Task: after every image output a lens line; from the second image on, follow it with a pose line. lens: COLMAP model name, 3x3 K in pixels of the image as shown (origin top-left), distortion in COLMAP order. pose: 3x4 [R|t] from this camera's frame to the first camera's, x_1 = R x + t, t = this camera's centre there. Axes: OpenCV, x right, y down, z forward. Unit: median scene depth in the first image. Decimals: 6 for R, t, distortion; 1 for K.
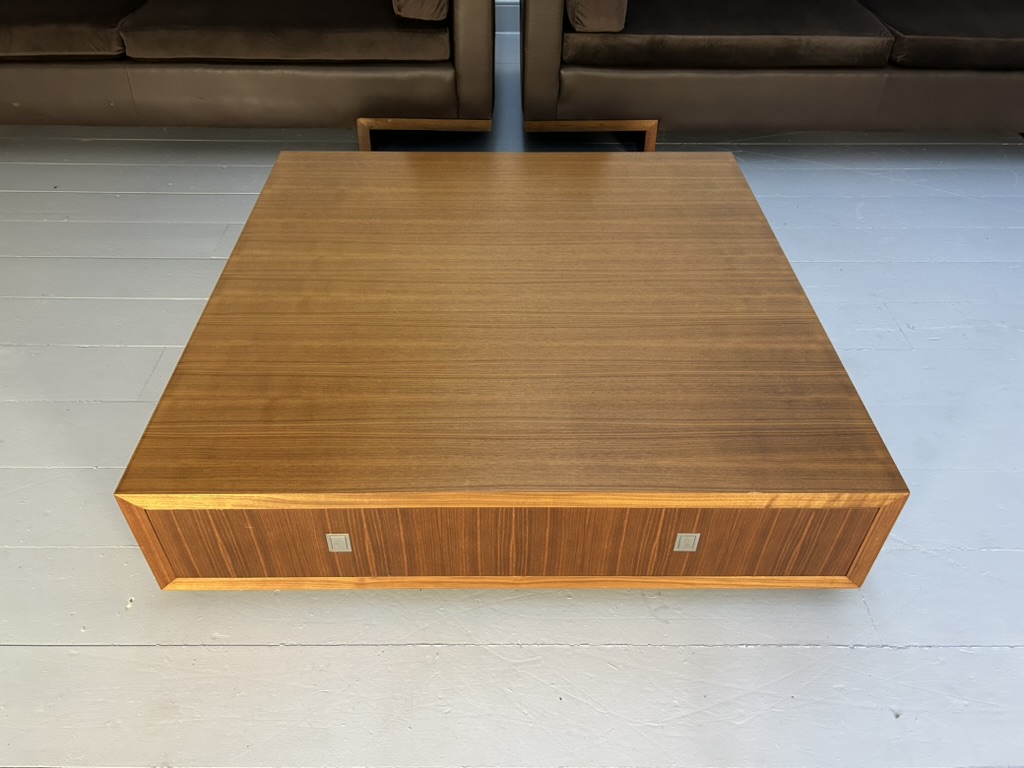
lens RADIAL K [[770.0, 0, 507.3], [0, 770.0, 392.5], [0, 0, 1]] dist [0.043323, -0.048548]
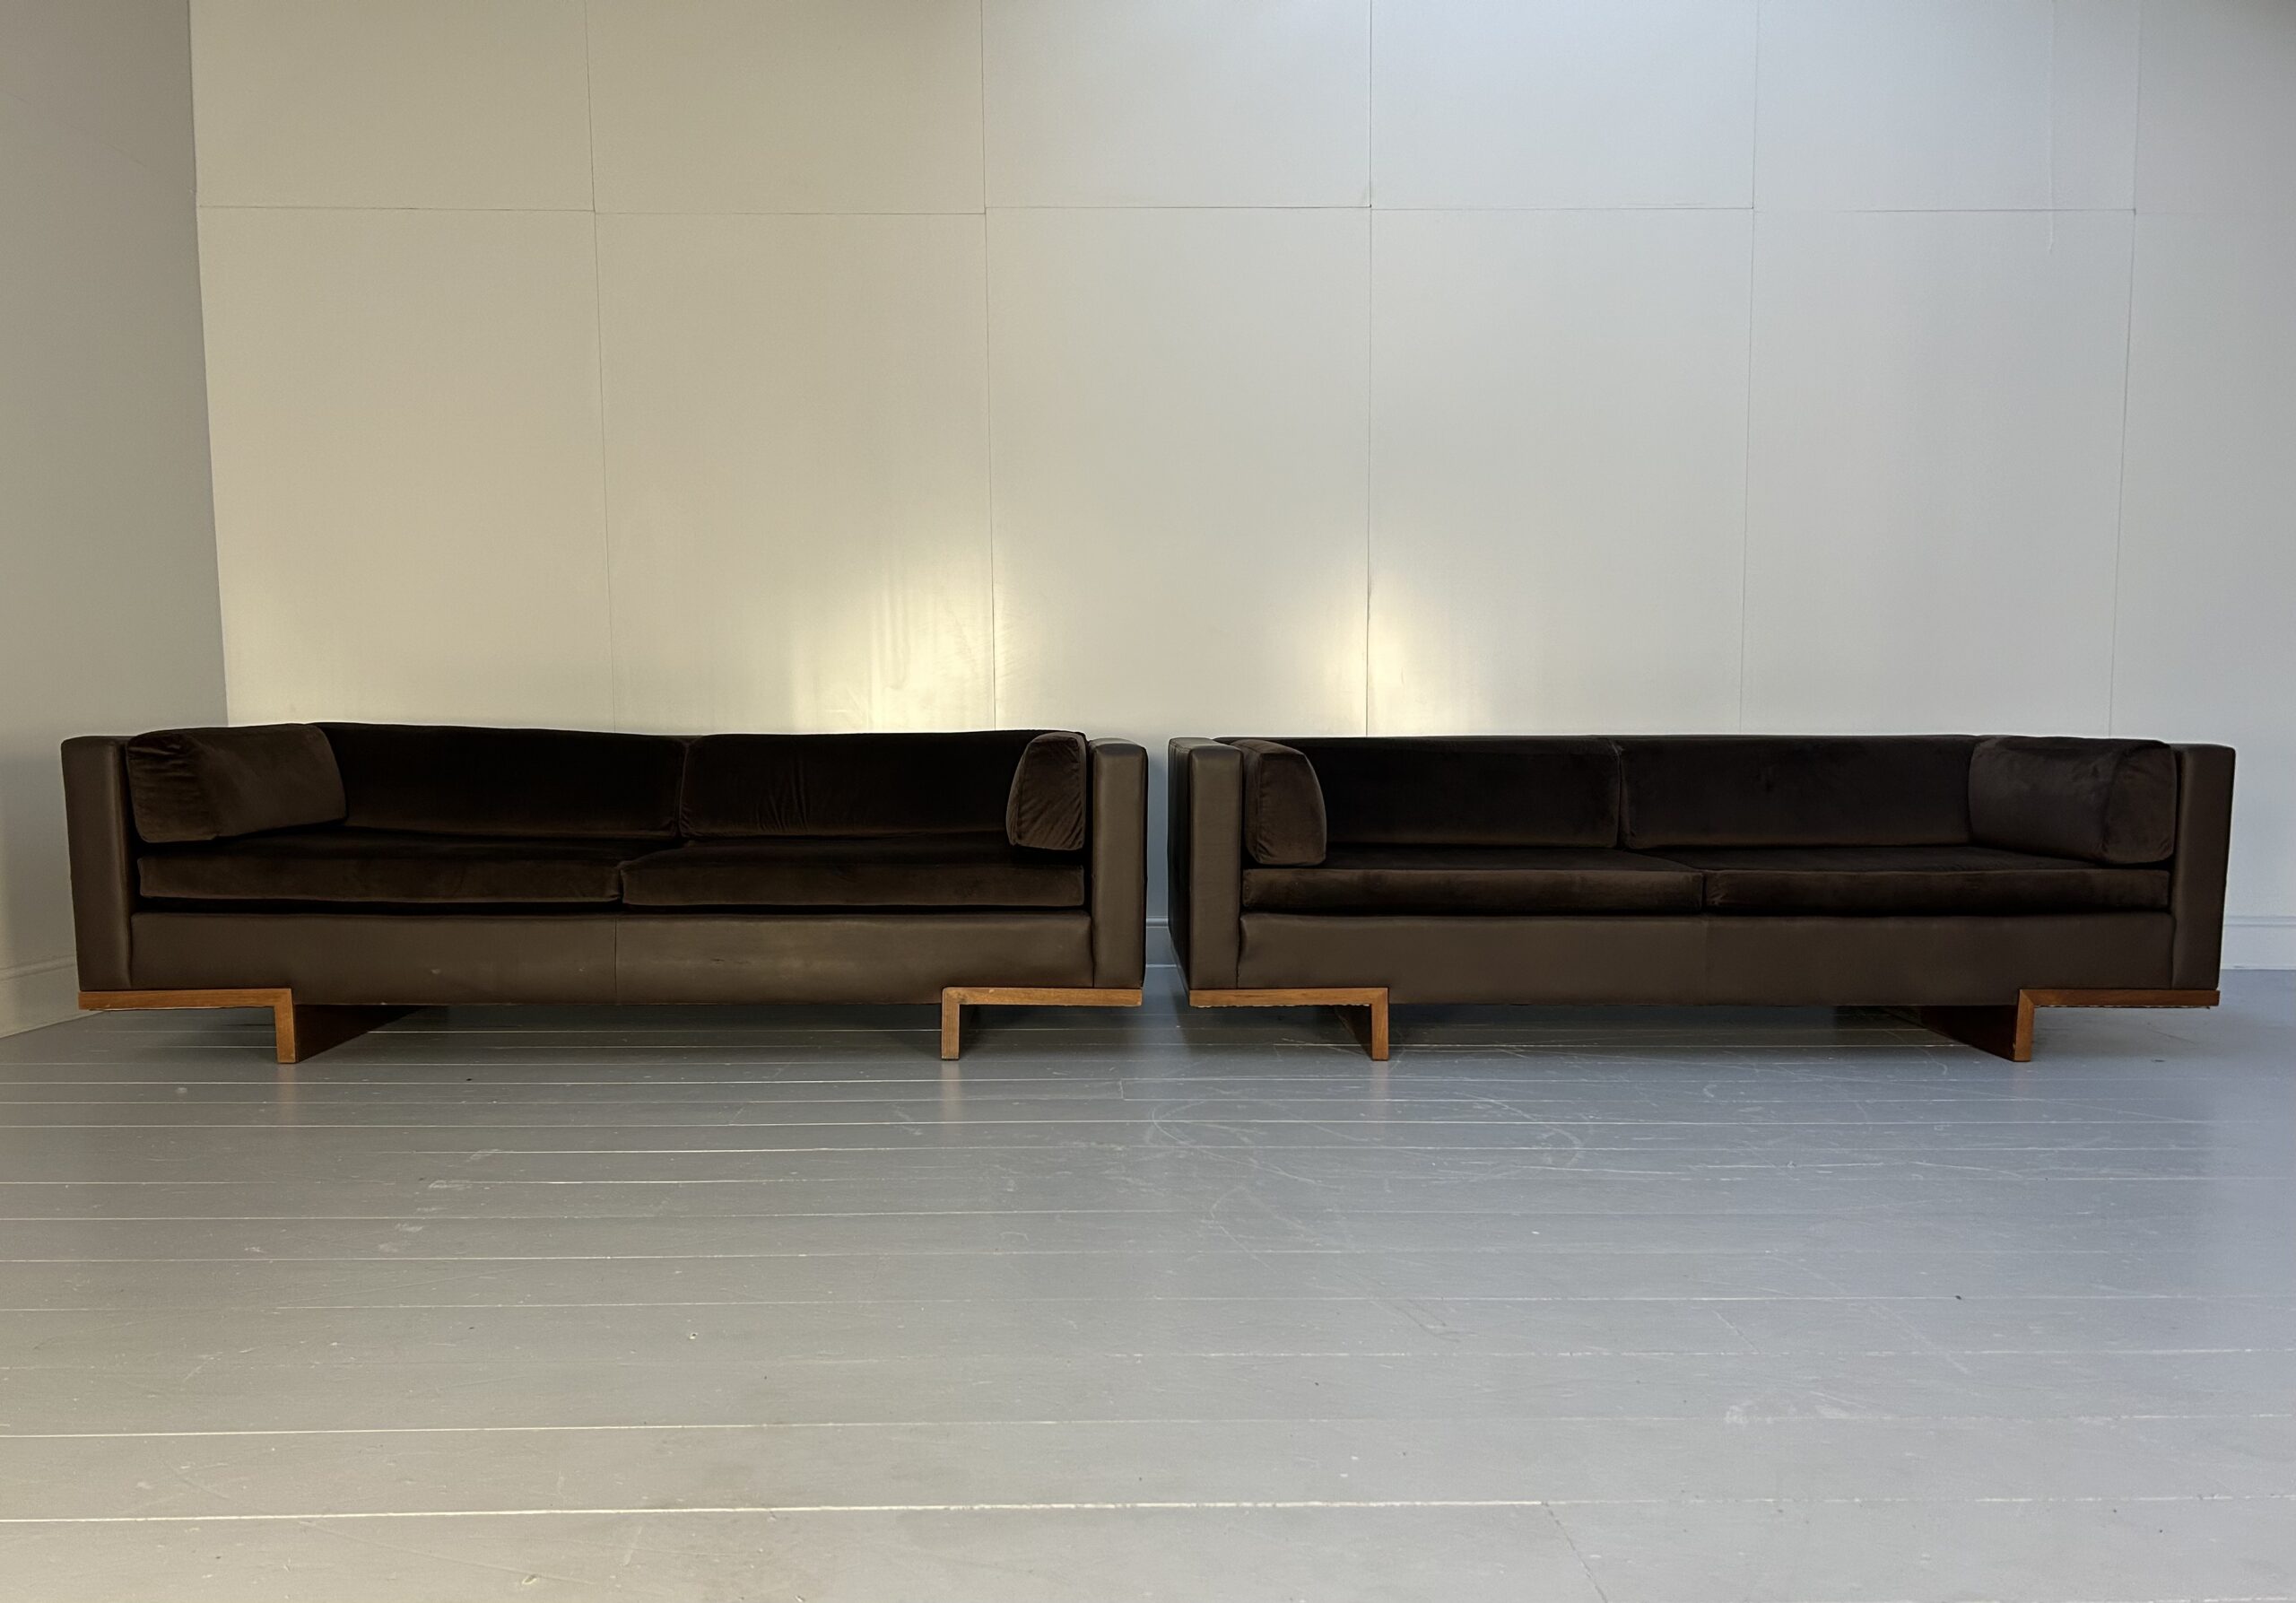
lens RADIAL K [[1759.7, 0, 1128.9], [0, 1759.7, 884.4], [0, 0, 1]] dist [0.042212, -0.048019]
pose [[0.999654, -0.005233, 0.025784, -0.075485], [0.019471, 0.806251, -0.591253, 0.512385], [-0.017694, 0.591550, 0.806074, -0.307036]]
